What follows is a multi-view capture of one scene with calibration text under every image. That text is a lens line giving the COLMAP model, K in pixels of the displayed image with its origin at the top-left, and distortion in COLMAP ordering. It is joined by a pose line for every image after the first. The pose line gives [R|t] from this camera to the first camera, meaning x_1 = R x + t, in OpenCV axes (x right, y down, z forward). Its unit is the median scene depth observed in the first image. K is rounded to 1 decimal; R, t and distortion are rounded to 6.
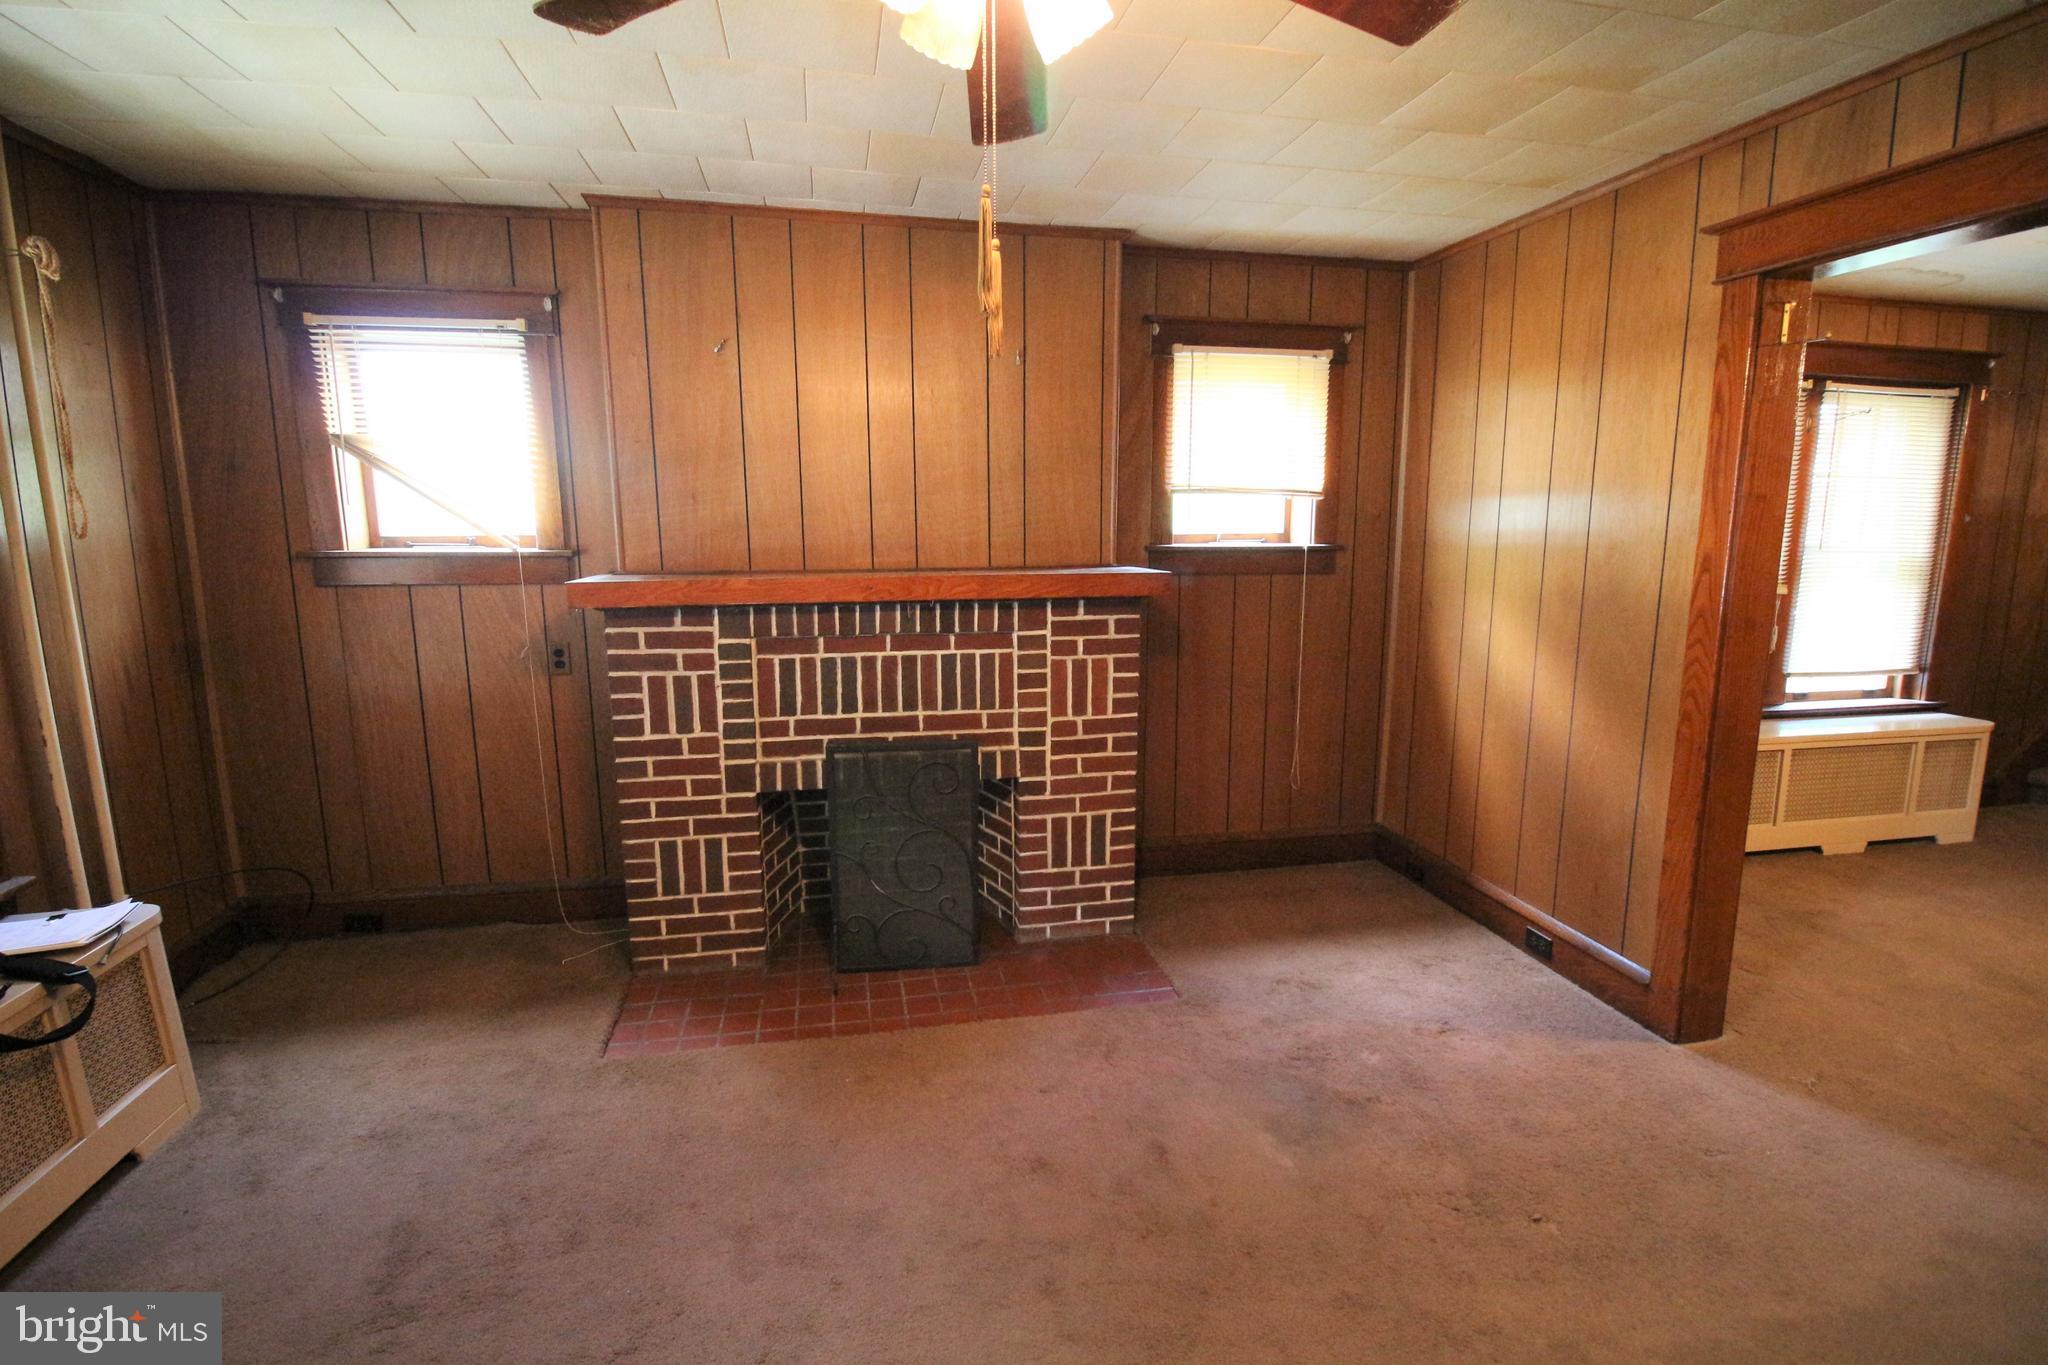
lens RADIAL K [[950.2, 0, 1020.7], [0, 950.2, 680.7], [0, 0, 1]] dist [-0.010434, -0.002956]
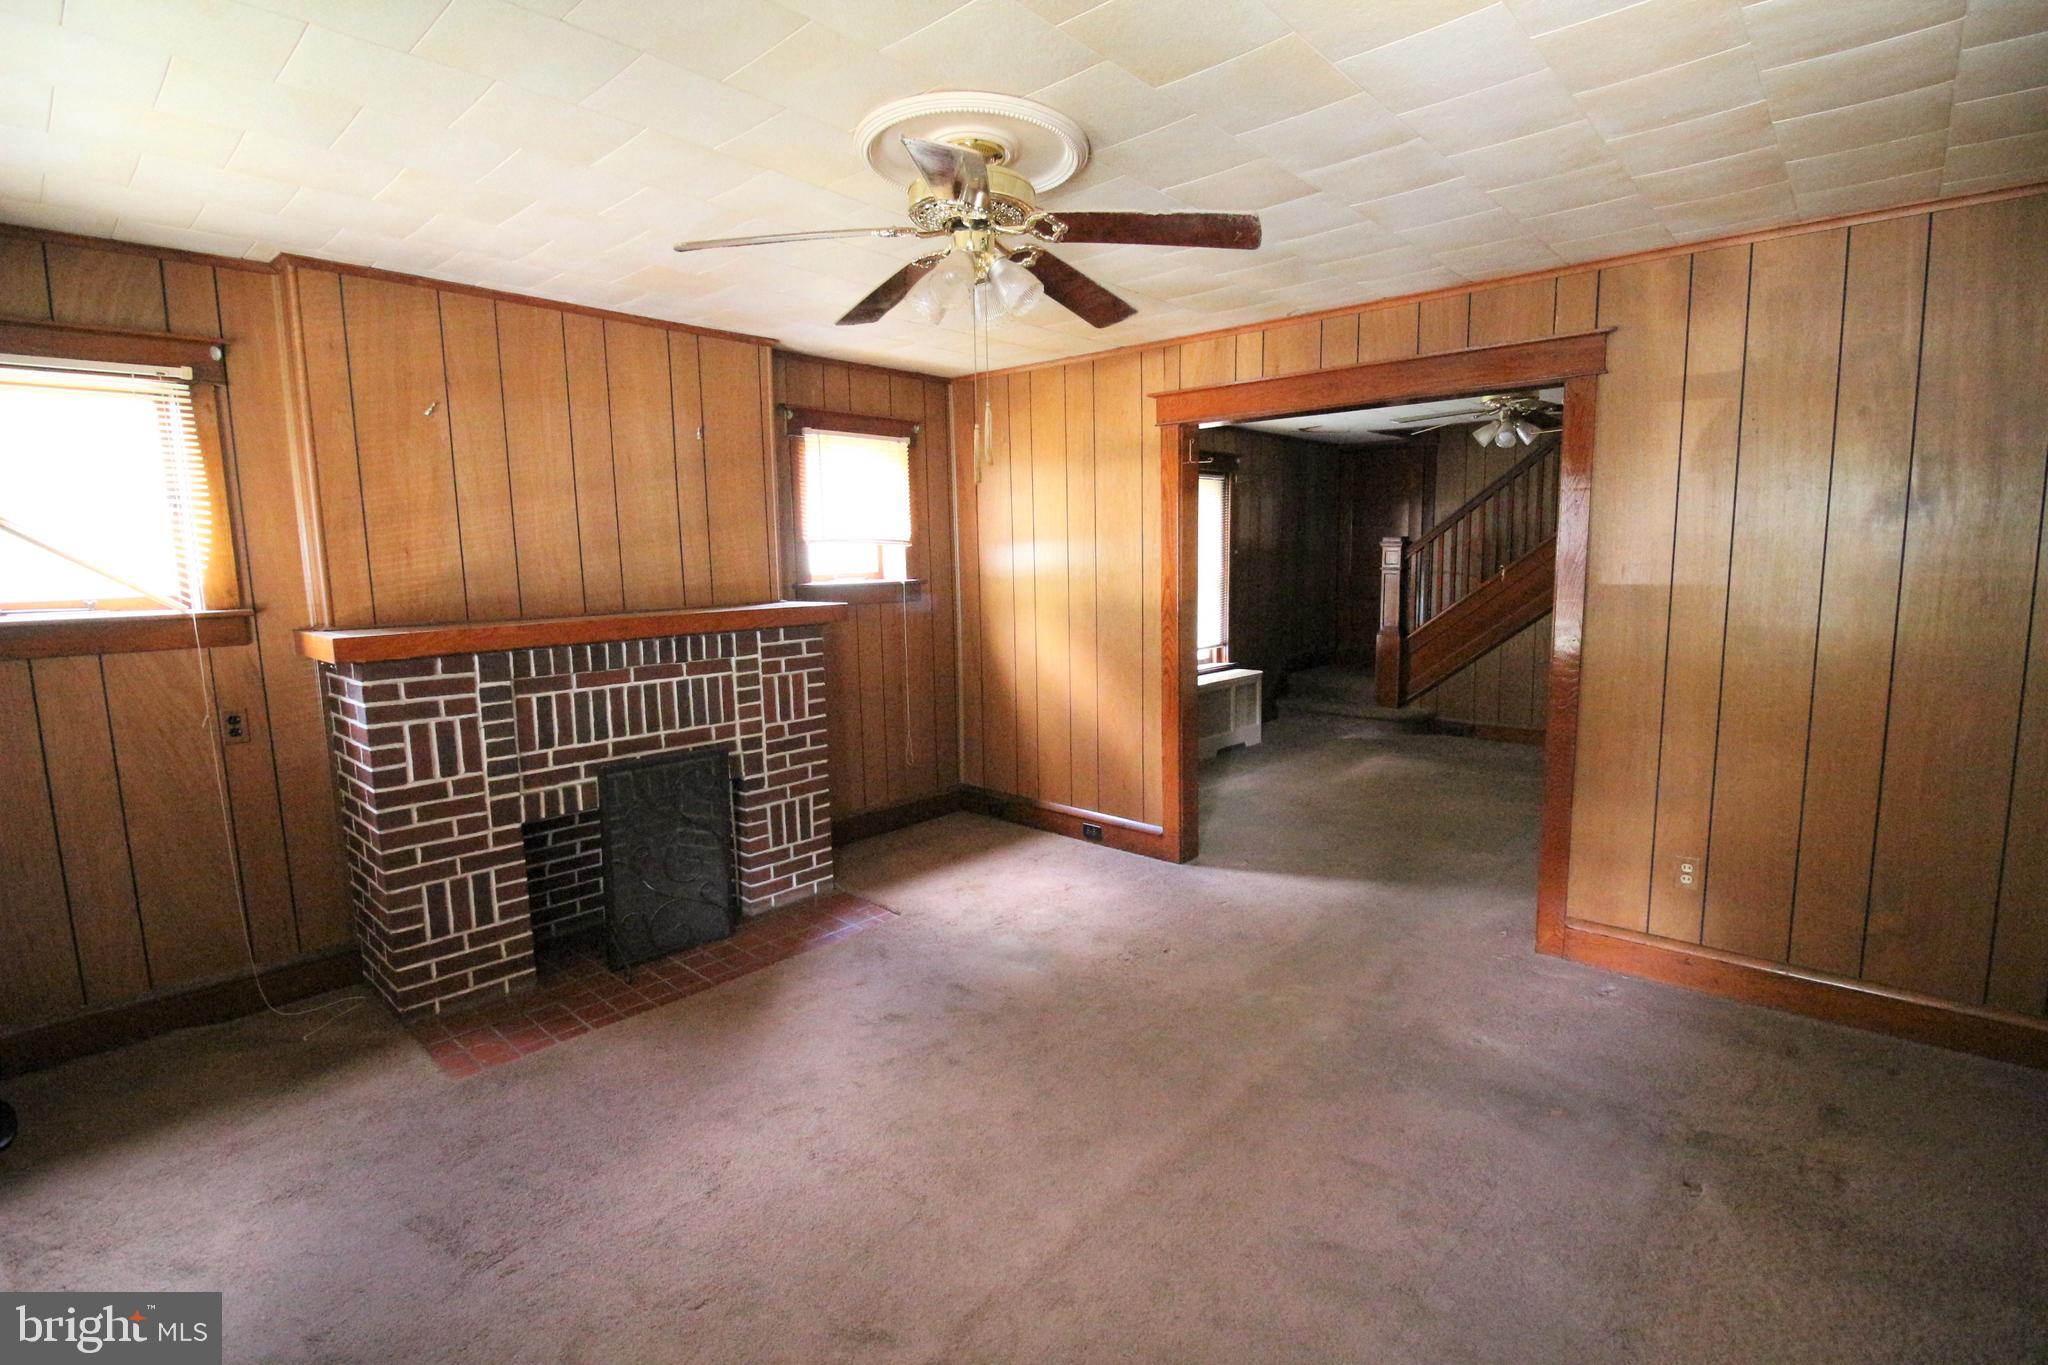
lens RADIAL K [[950.2, 0, 1033.7], [0, 950.2, 680.7], [0, 0, 1]] dist [-0.010434, -0.002956]
pose [[0.807250, -0.091424, 0.583086, -0.408324], [0.114099, 0.993467, -0.002195, 0.025042], [-0.579076, 0.068302, 0.812408, -0.217474]]
